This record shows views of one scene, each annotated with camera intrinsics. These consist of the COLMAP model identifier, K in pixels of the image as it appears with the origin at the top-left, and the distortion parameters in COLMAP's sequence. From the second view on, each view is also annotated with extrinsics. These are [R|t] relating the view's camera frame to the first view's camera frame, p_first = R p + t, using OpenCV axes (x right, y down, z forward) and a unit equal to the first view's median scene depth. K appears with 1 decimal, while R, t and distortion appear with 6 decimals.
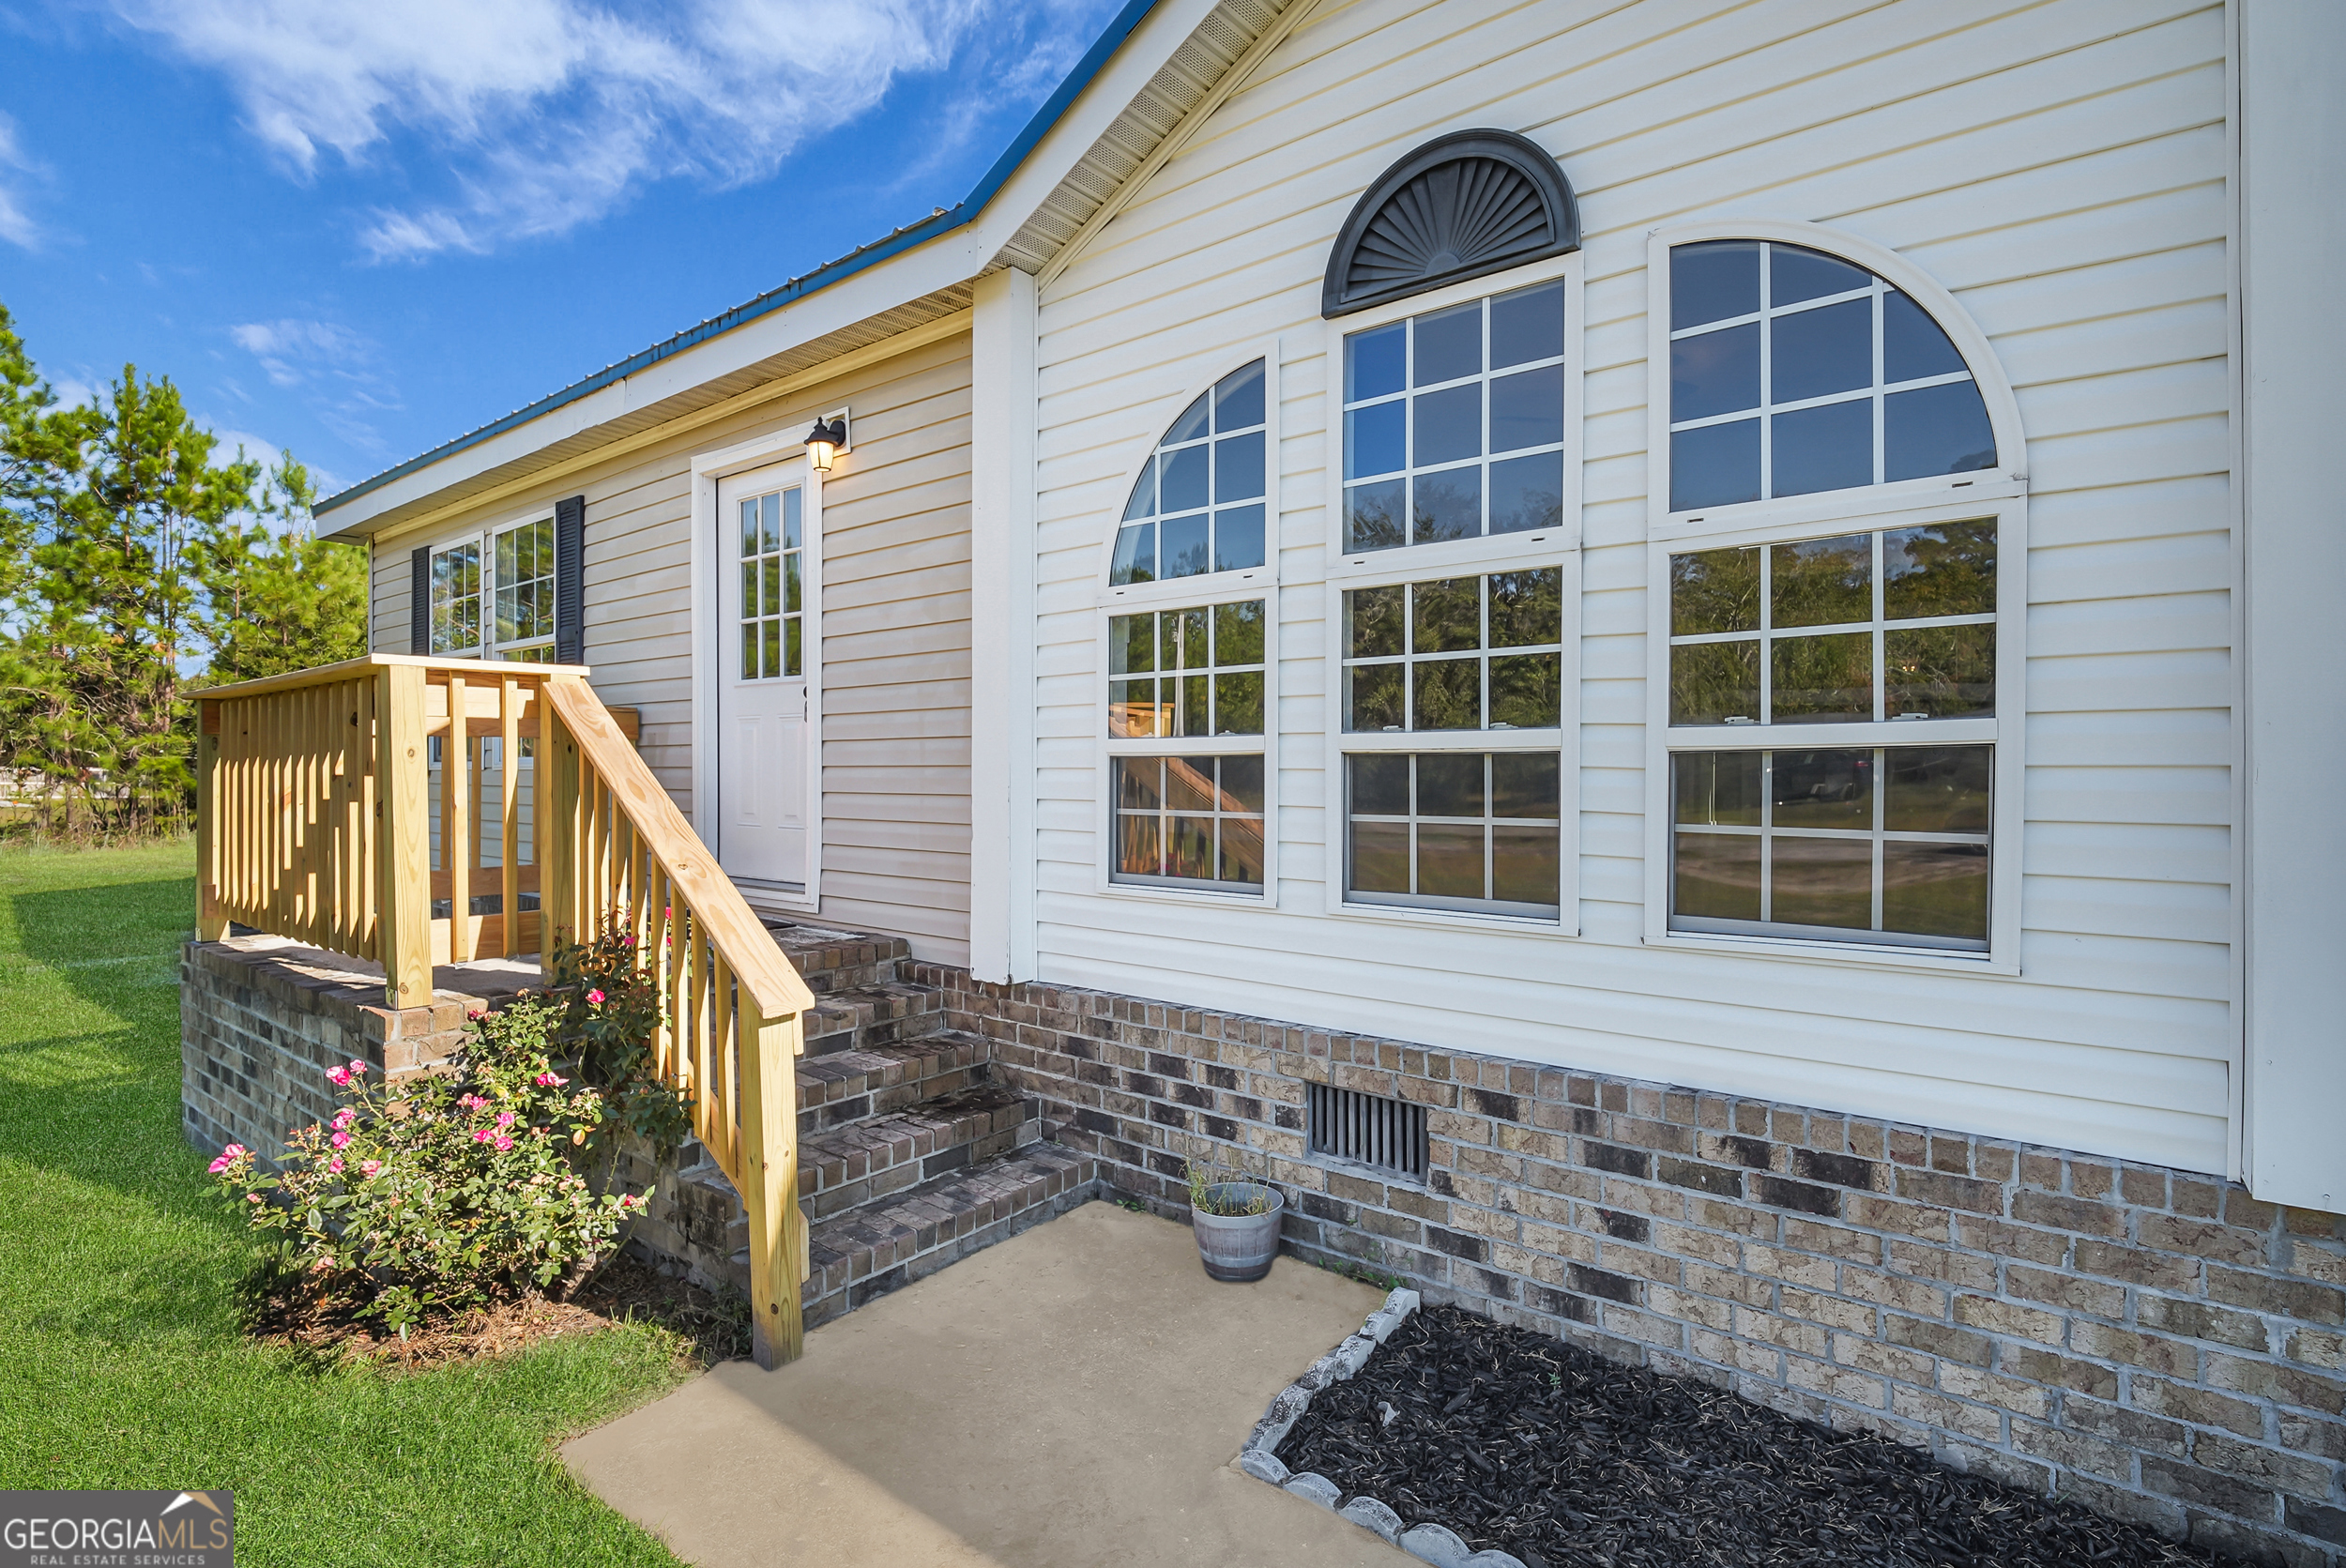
lens RADIAL K [[1124.0, 0, 1173.0], [0, 1124.0, 784.0], [0, 0, 1]] dist [0.001573, -0.000392]
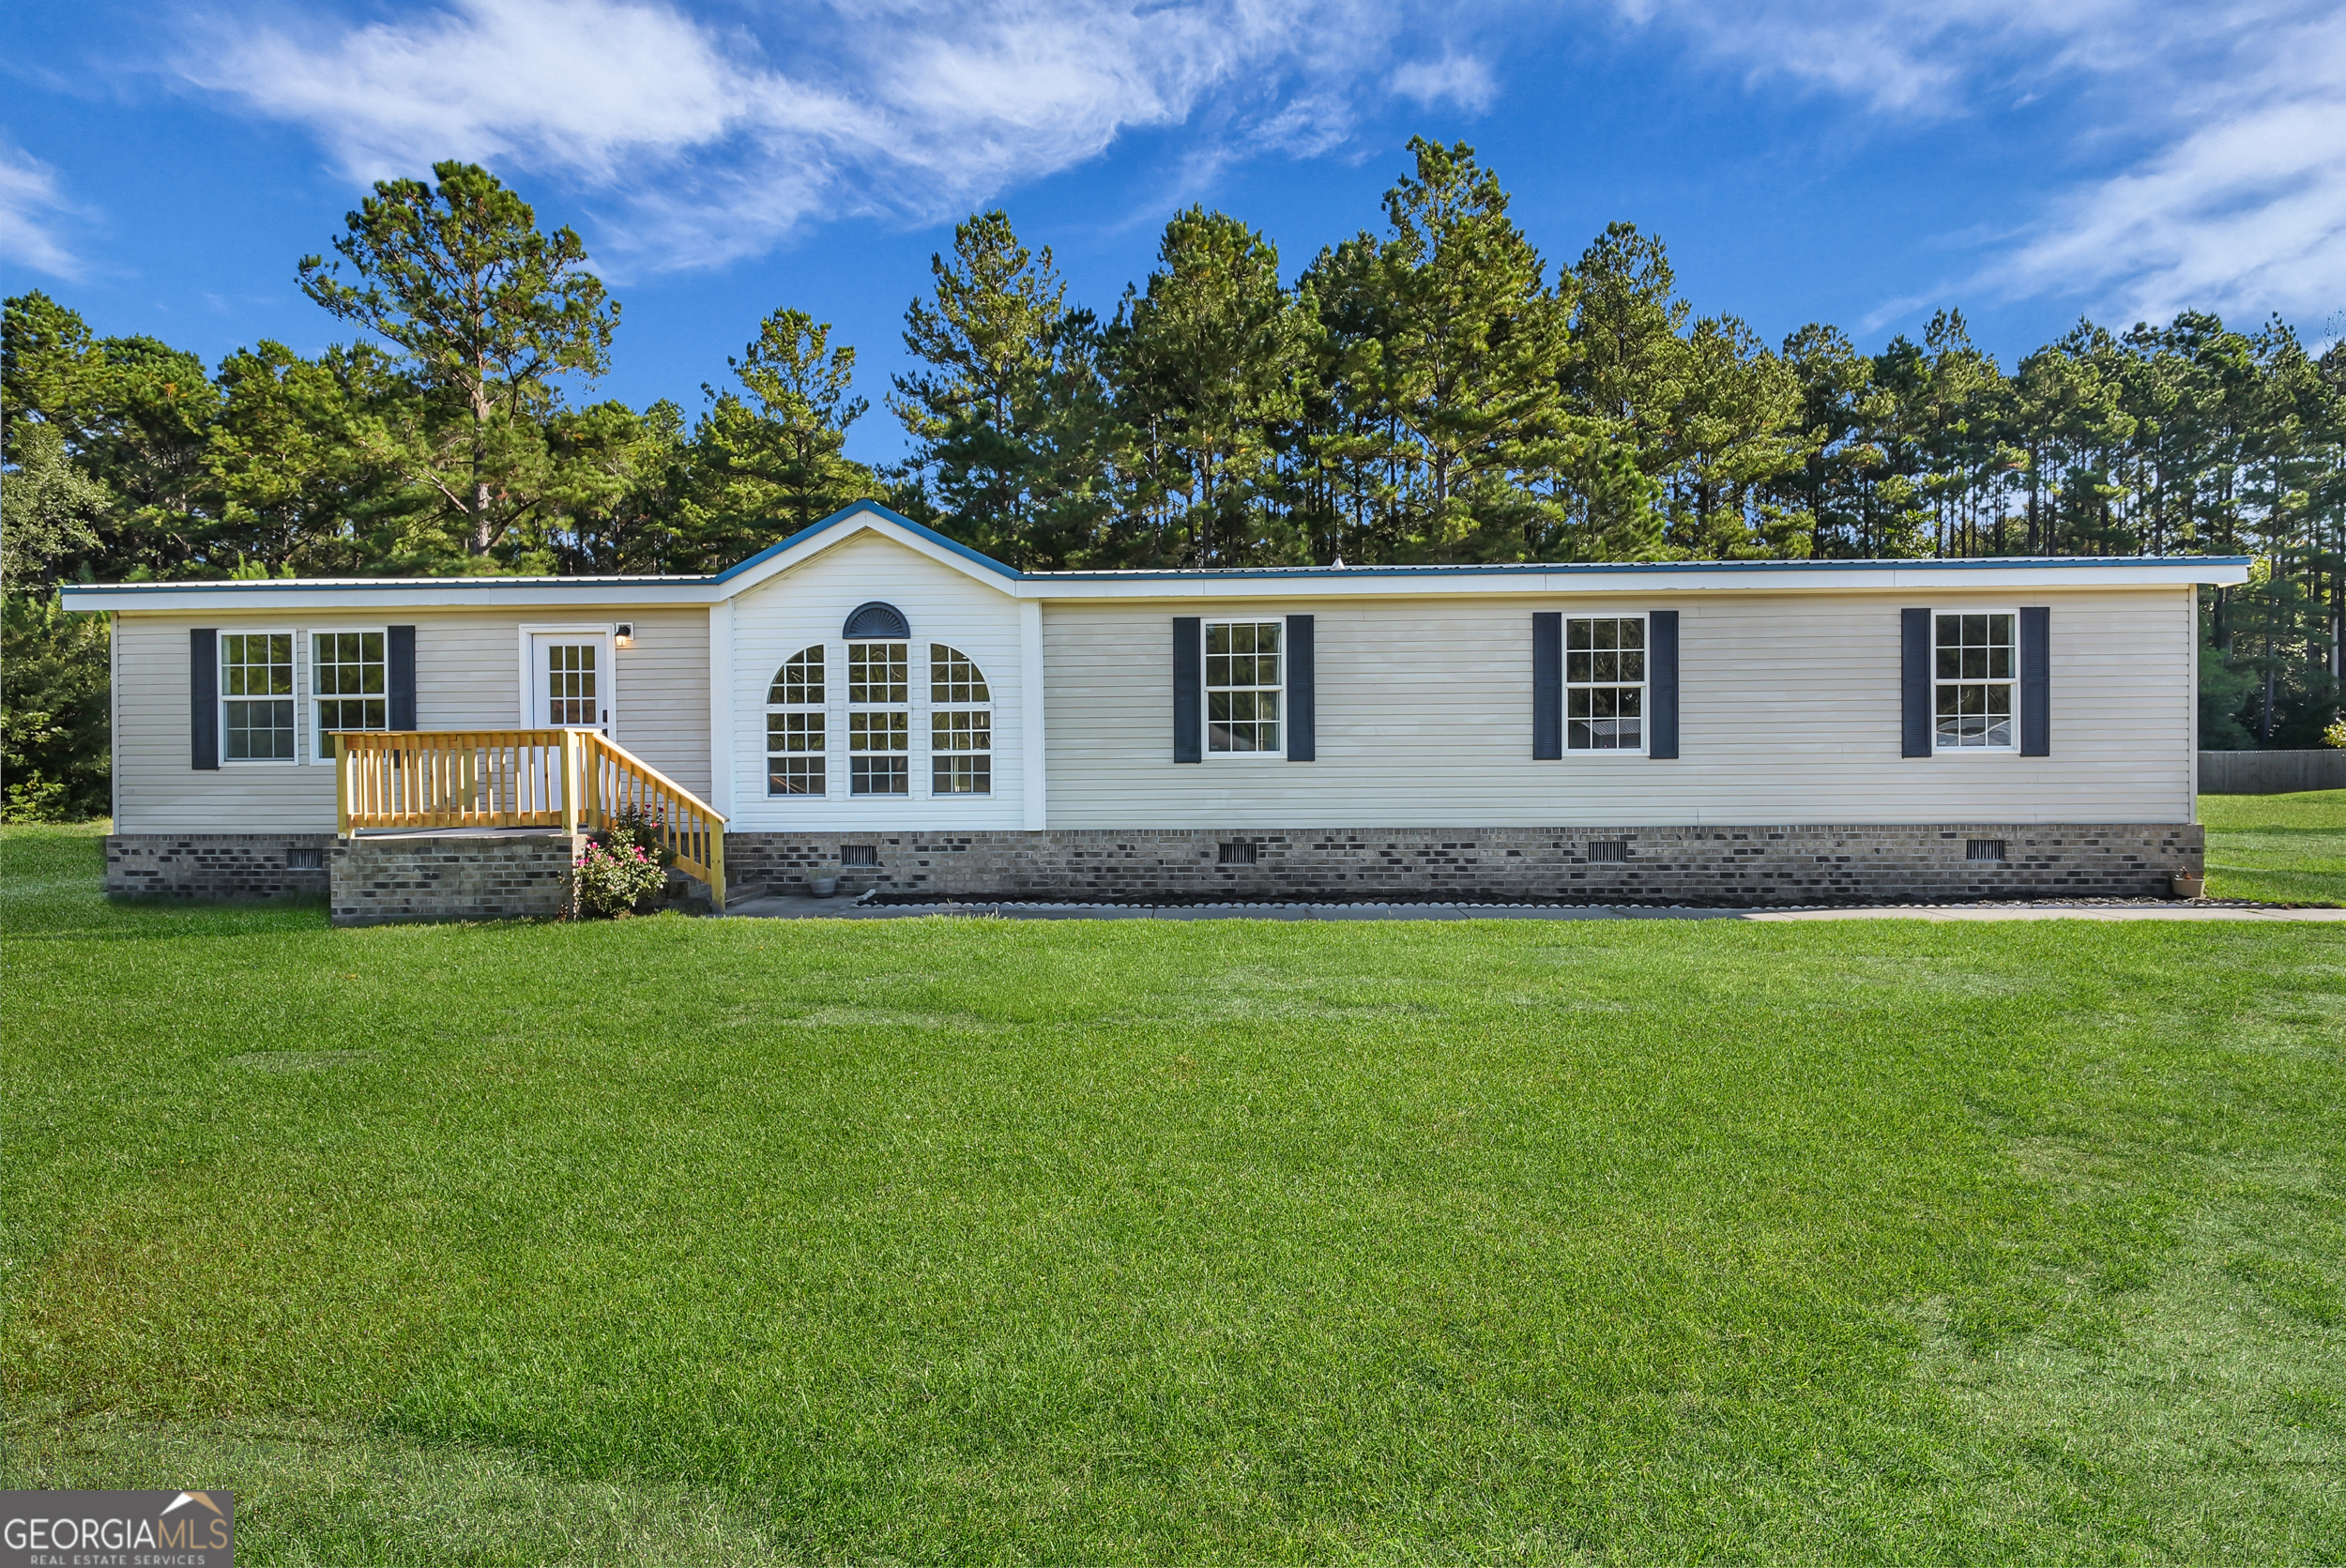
lens RADIAL K [[1094.2, 0, 1173.0], [0, 1094.2, 784.0], [0, 0, 1]] dist [-0.005075, -0.000968]
pose [[0.805264, -0.017746, 0.592650, -1.154727], [0.015165, 0.999841, 0.009334, 0.047041], [-0.592722, 0.001471, 0.805406, -2.596687]]
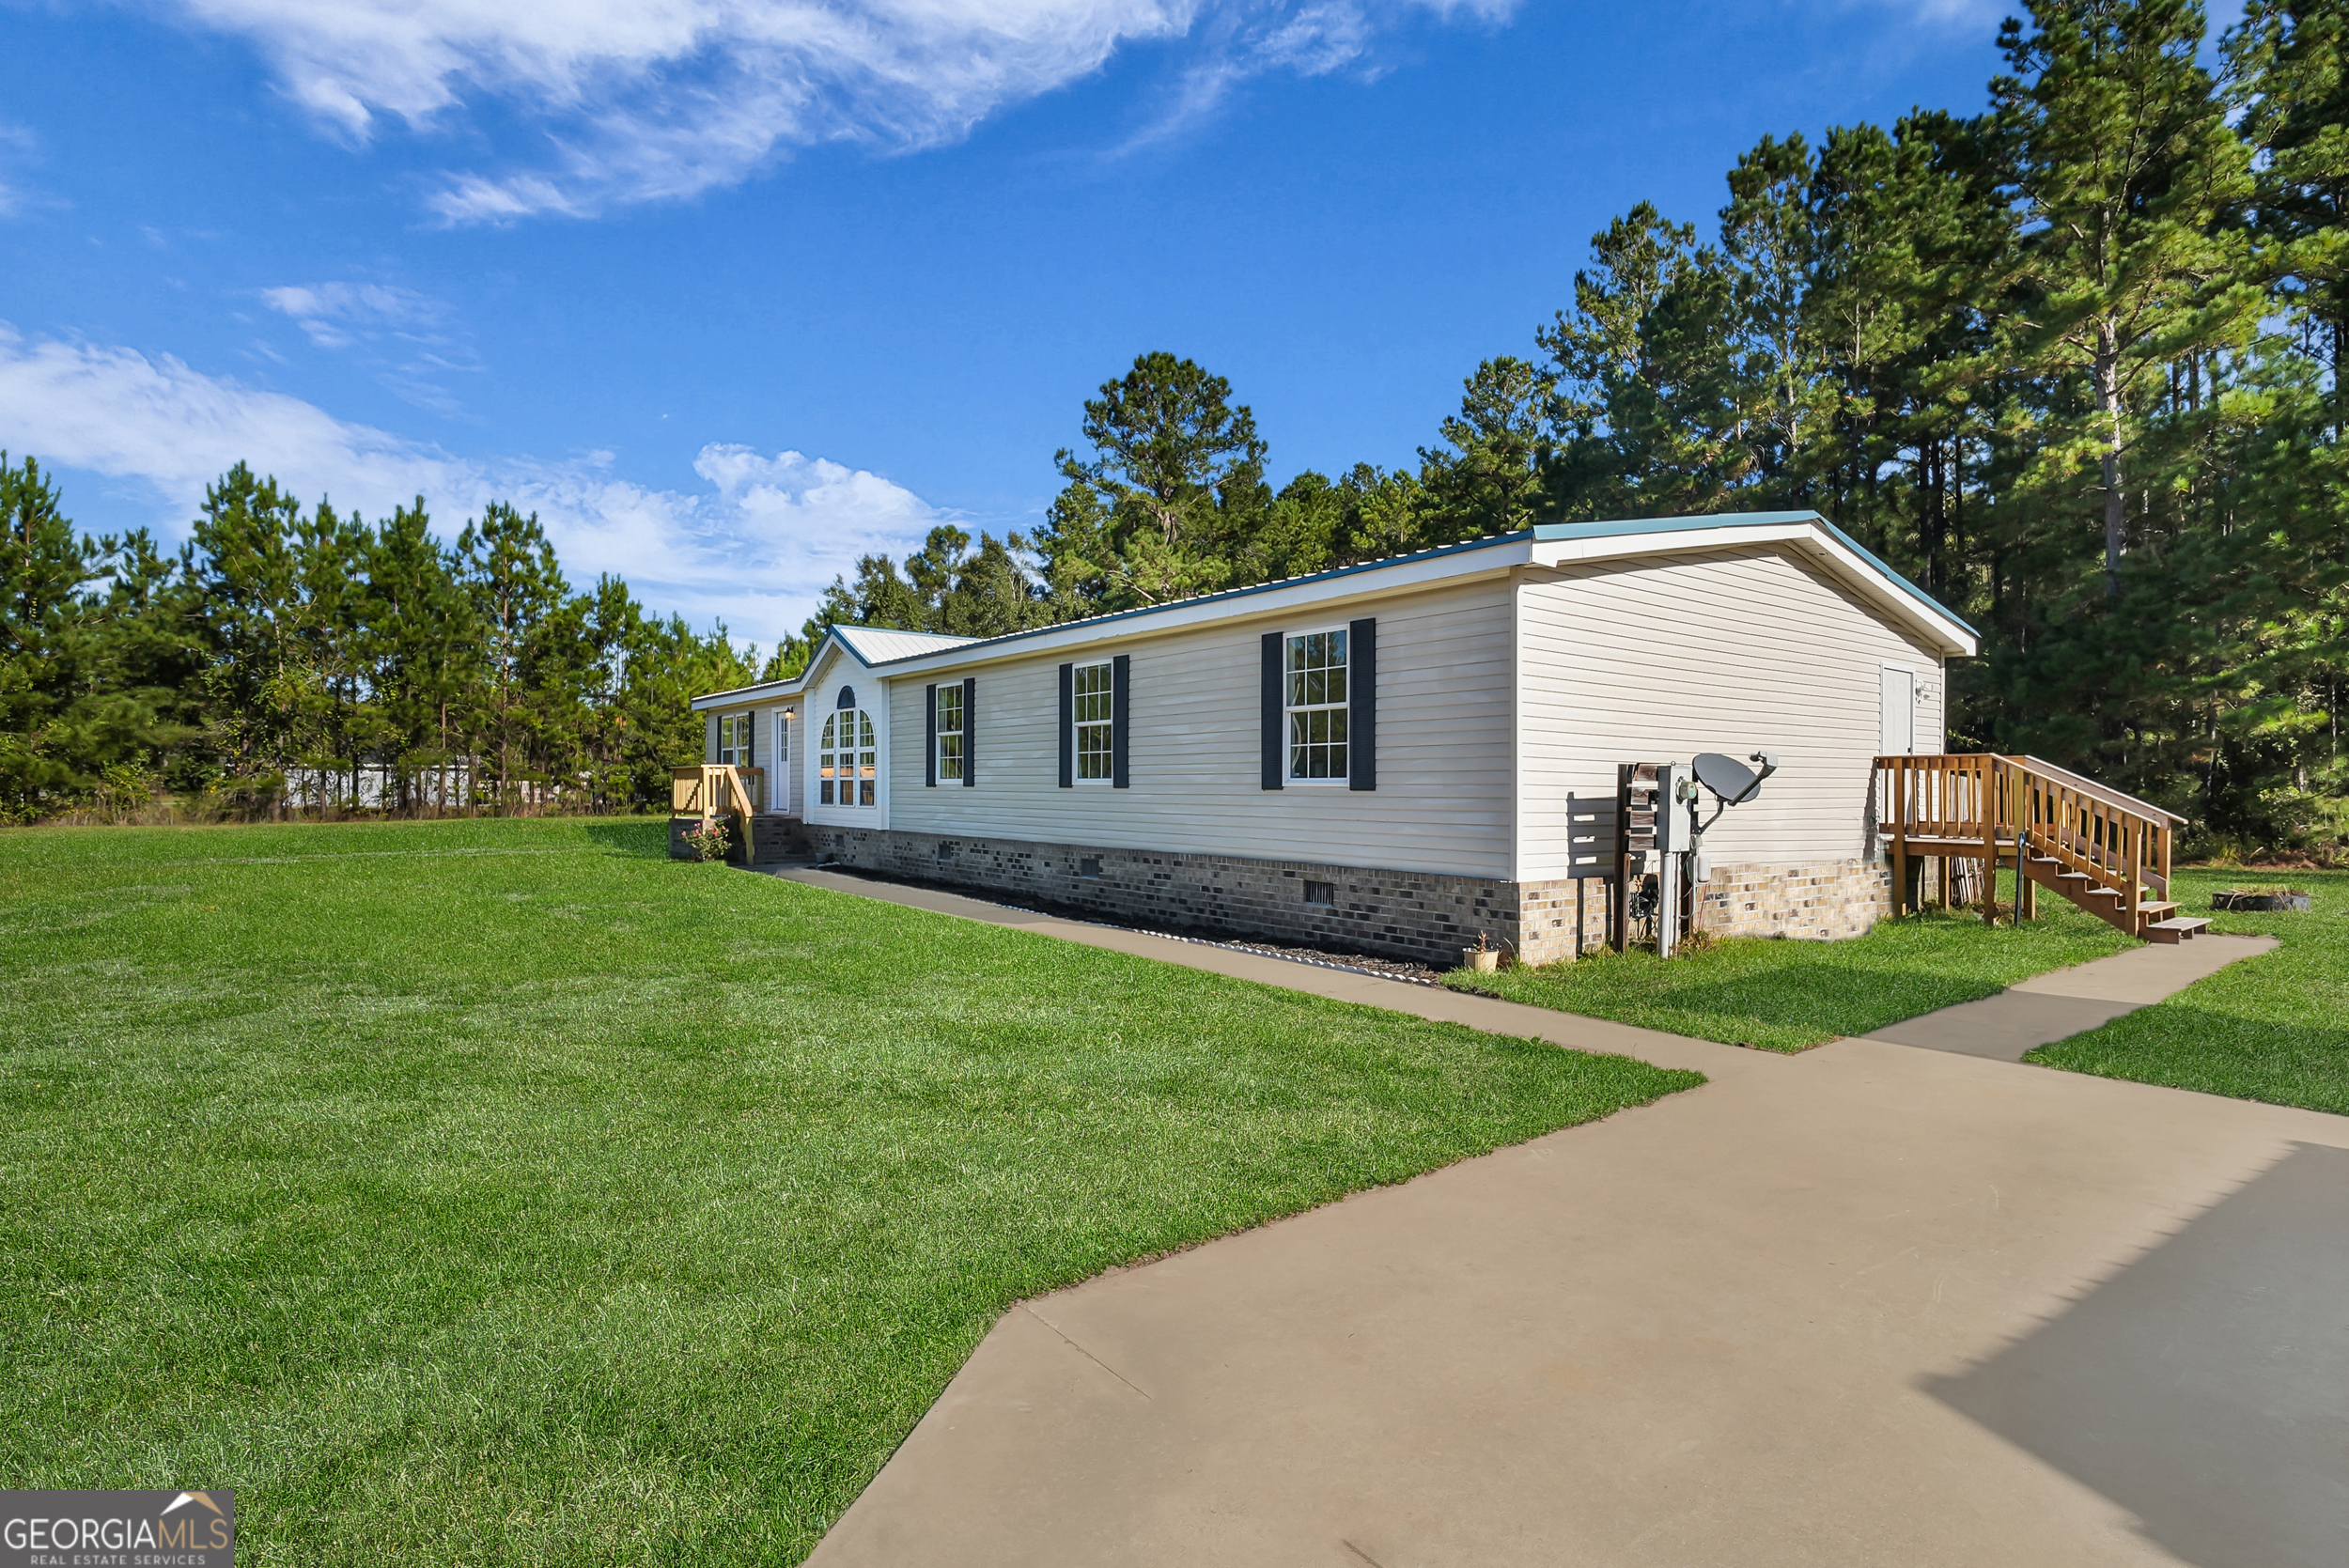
lens RADIAL K [[1132.9, 0, 1174.5], [0, 1132.9, 784.0], [0, 0, 1]] dist [-0.004034, -0.001185]
pose [[0.971668, 0.003910, -0.236316, 3.446616], [-0.007176, 0.999890, -0.012962, 0.060624], [0.236239, 0.014290, 0.971590, -4.651117]]
